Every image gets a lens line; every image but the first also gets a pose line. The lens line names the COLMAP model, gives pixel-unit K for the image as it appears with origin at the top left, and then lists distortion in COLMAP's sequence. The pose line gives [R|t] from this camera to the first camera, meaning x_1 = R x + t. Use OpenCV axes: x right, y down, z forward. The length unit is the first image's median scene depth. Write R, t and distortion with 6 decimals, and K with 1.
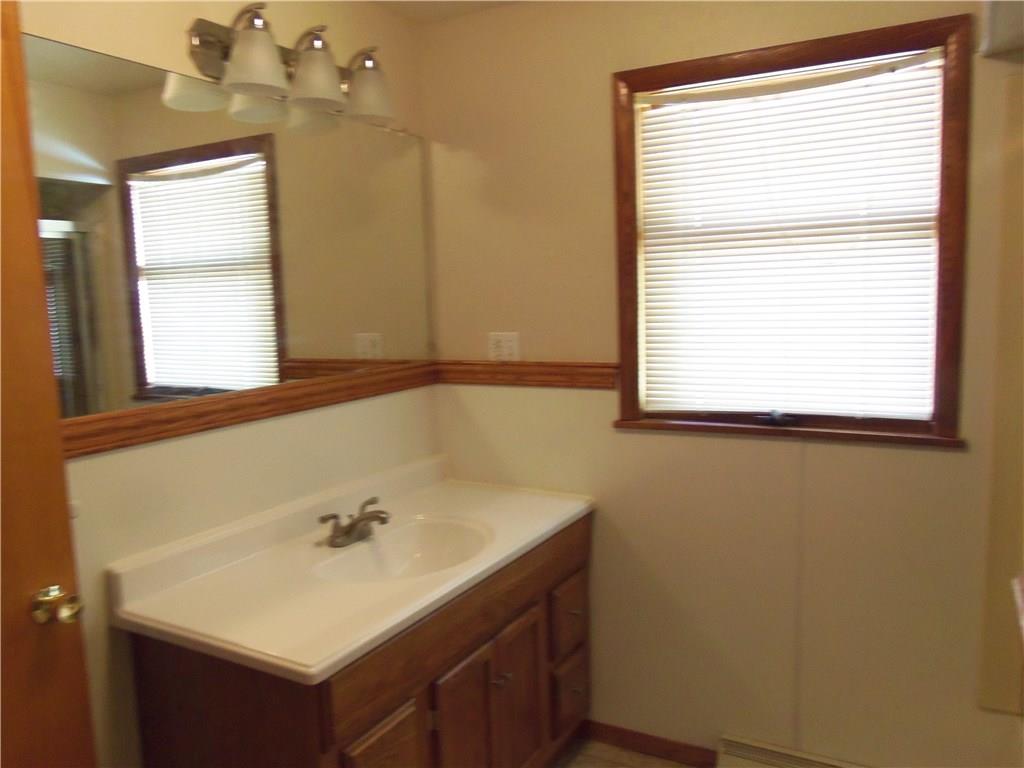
lens RADIAL K [[792.2, 0, 508.9], [0, 792.2, 387.5], [0, 0, 1]] dist [-0.054491, 0.040588]
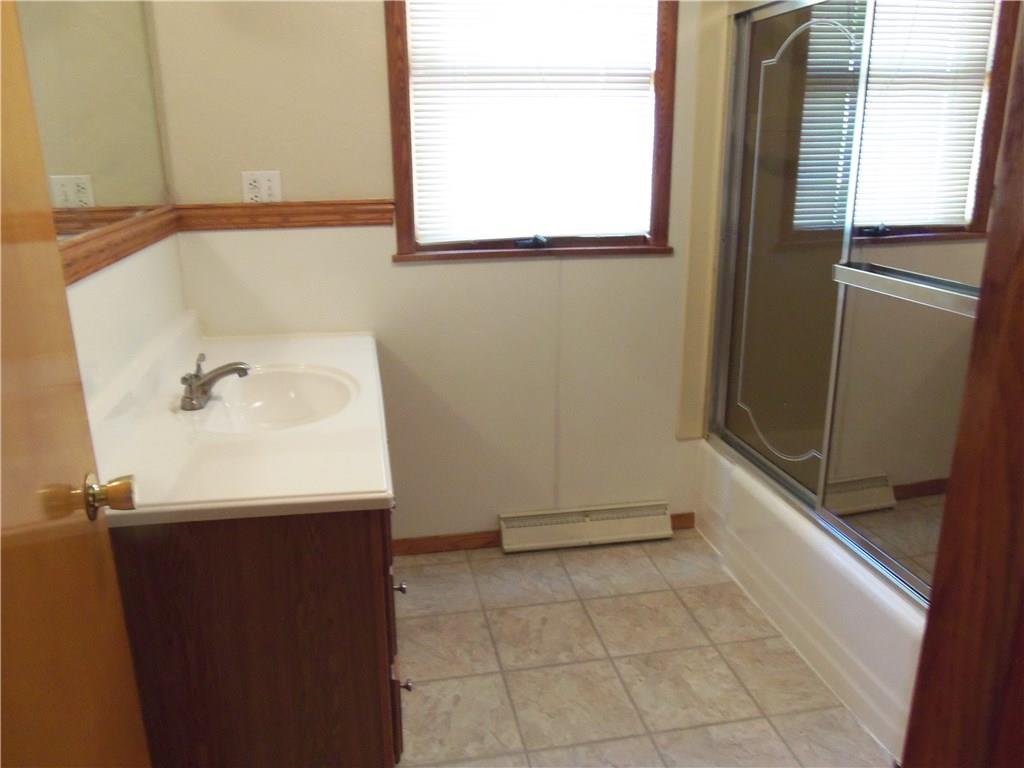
lens RADIAL K [[792.2, 0, 508.9], [0, 792.2, 387.5], [0, 0, 1]] dist [-0.054491, 0.040588]
pose [[0.777477, -0.161987, 0.607692, -0.416562], [0.059689, 0.980904, 0.185105, 0.029142], [-0.626072, -0.107642, 0.772299, 0.078184]]
